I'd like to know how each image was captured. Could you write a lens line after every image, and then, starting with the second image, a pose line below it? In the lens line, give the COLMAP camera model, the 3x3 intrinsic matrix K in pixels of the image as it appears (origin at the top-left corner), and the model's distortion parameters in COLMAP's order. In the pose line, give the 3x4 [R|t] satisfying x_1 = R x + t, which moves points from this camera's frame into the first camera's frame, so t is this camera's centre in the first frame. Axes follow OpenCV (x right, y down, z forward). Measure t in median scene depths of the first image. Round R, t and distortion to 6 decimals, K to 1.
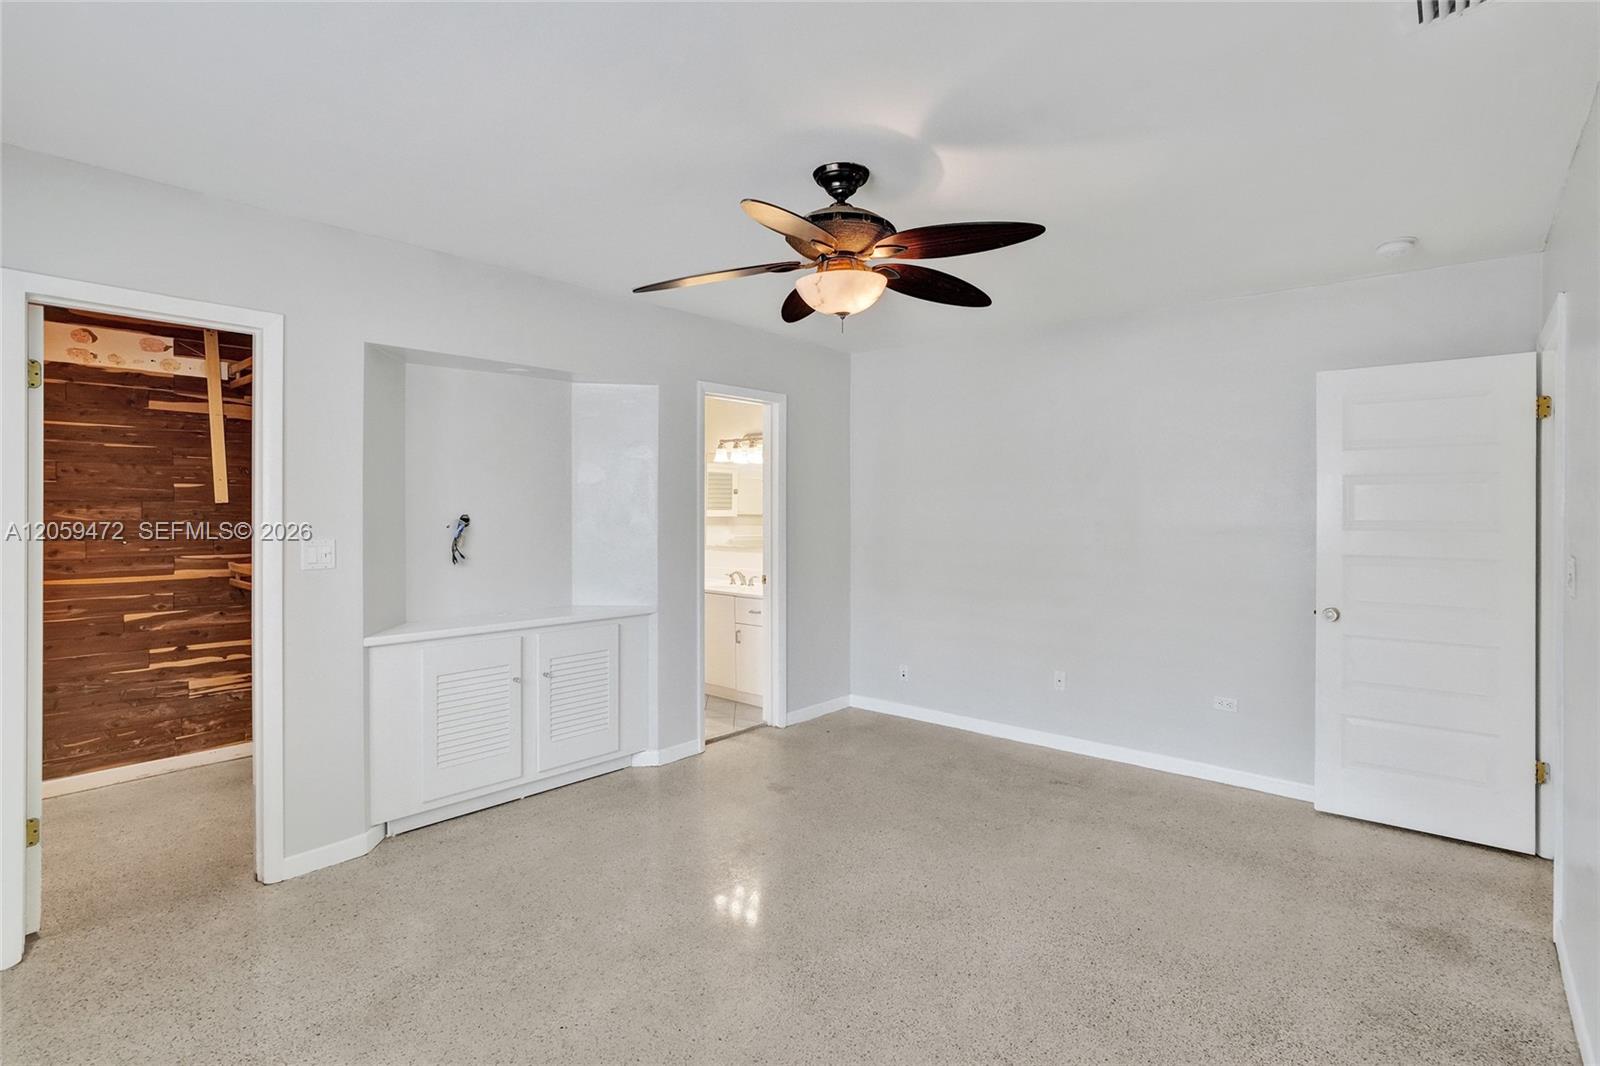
lens RADIAL K [[748.2, 0, 806.1], [0, 748.2, 530.3], [0, 0, 1]] dist [-0.071496, 0.027794]
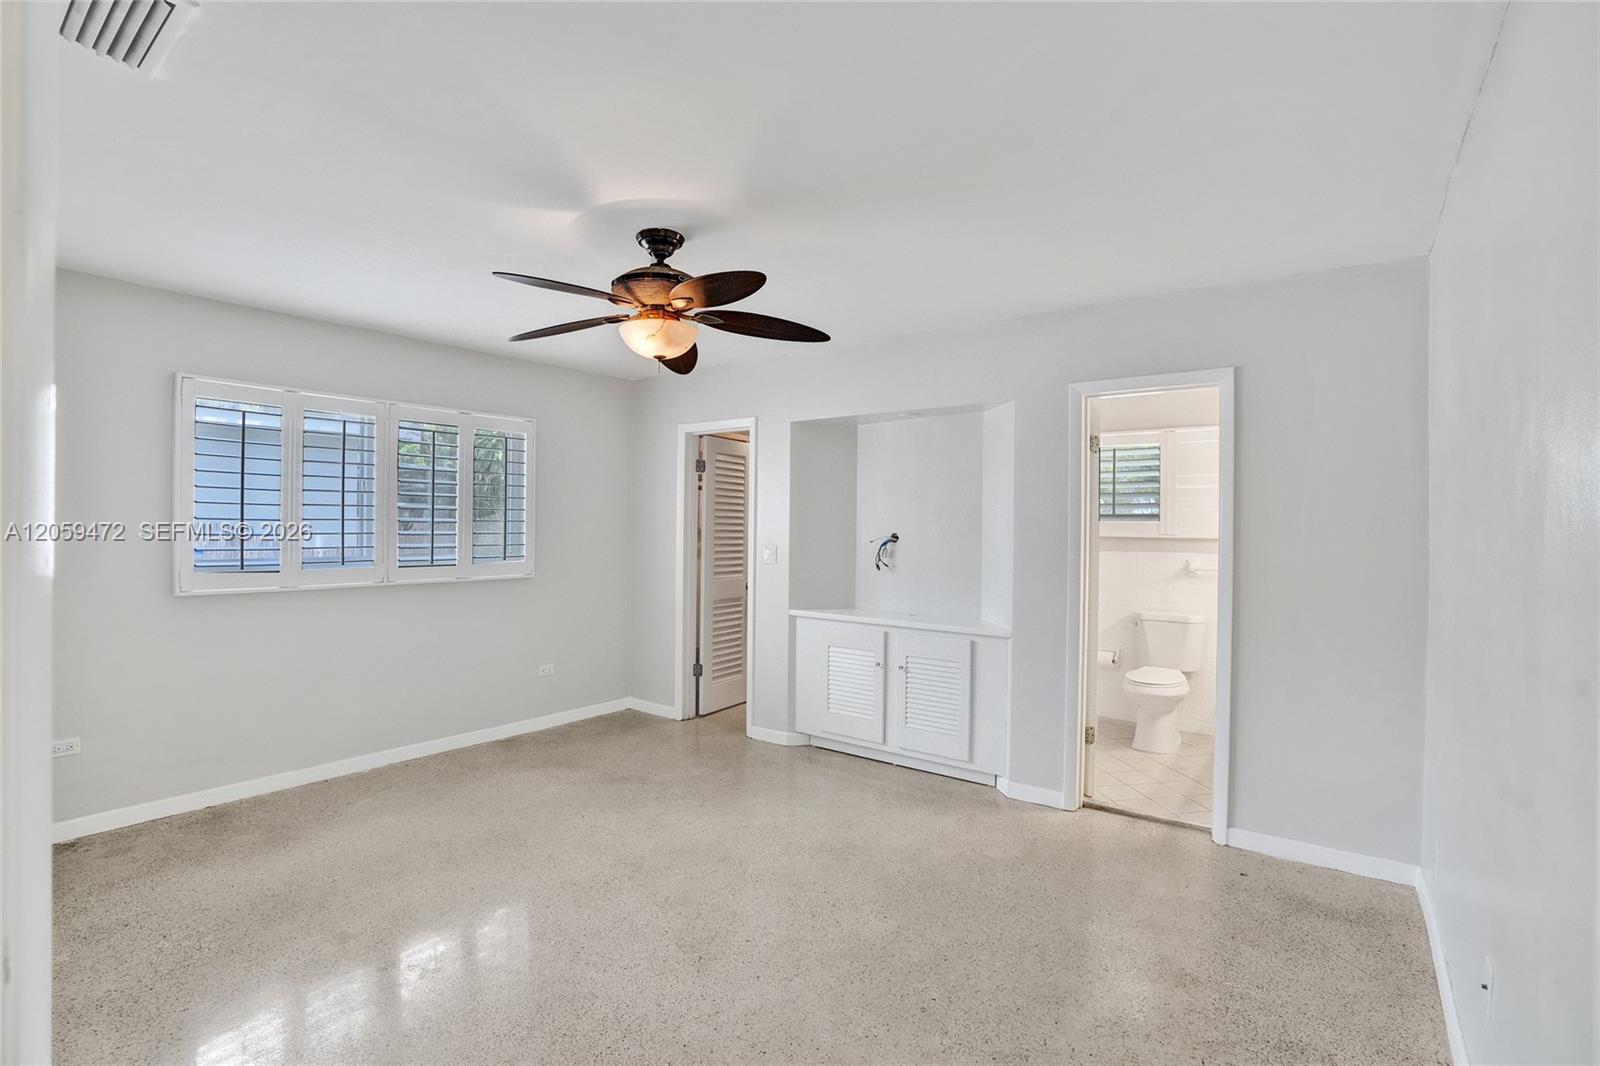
lens RADIAL K [[727.4, 0, 824.5], [0, 727.4, 532.5], [0, 0, 1]] dist [-0.064255, 0.000487]
pose [[0.093182, 0.009823, -0.995601, 0.831947], [-0.032234, 0.999457, 0.006844, -0.028591], [0.995127, 0.031454, 0.093448, 0.788975]]
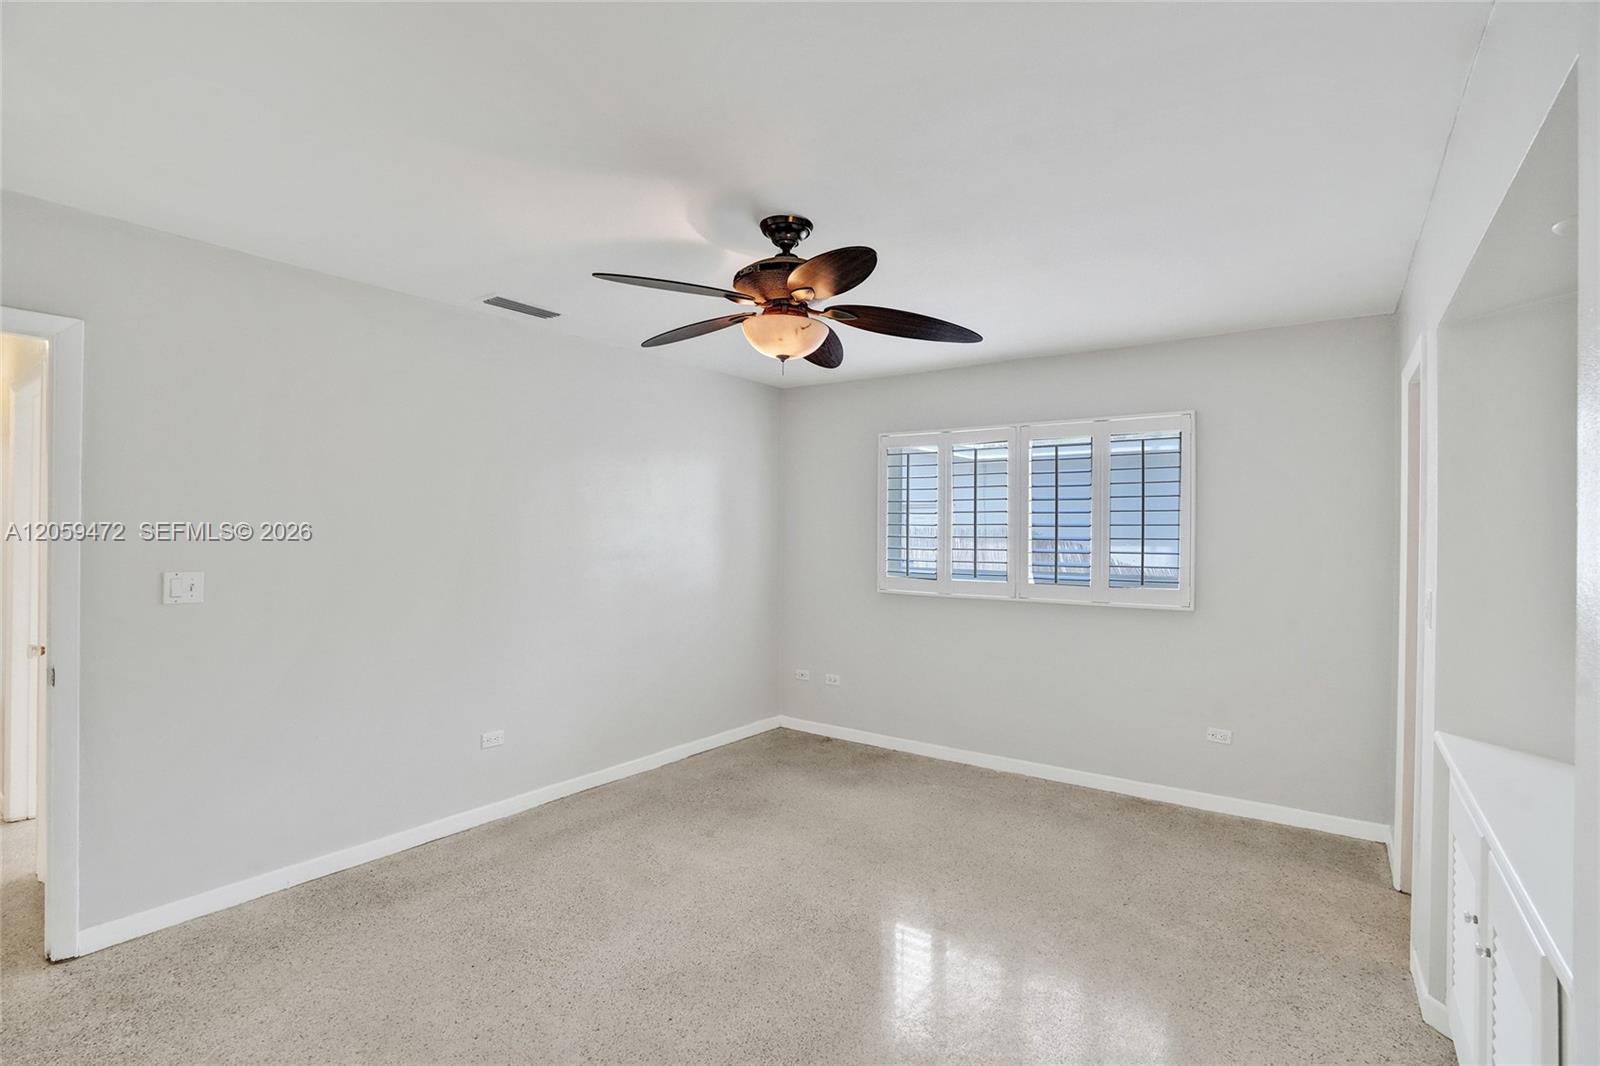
lens RADIAL K [[748.2, 0, 806.1], [0, 748.2, 530.3], [0, 0, 1]] dist [-0.071496, 0.027794]
pose [[-0.995593, -0.016434, -0.092332, 0.078208], [-0.018038, 0.999700, 0.016564, -0.044673], [0.092032, 0.018157, -0.995591, 1.421782]]
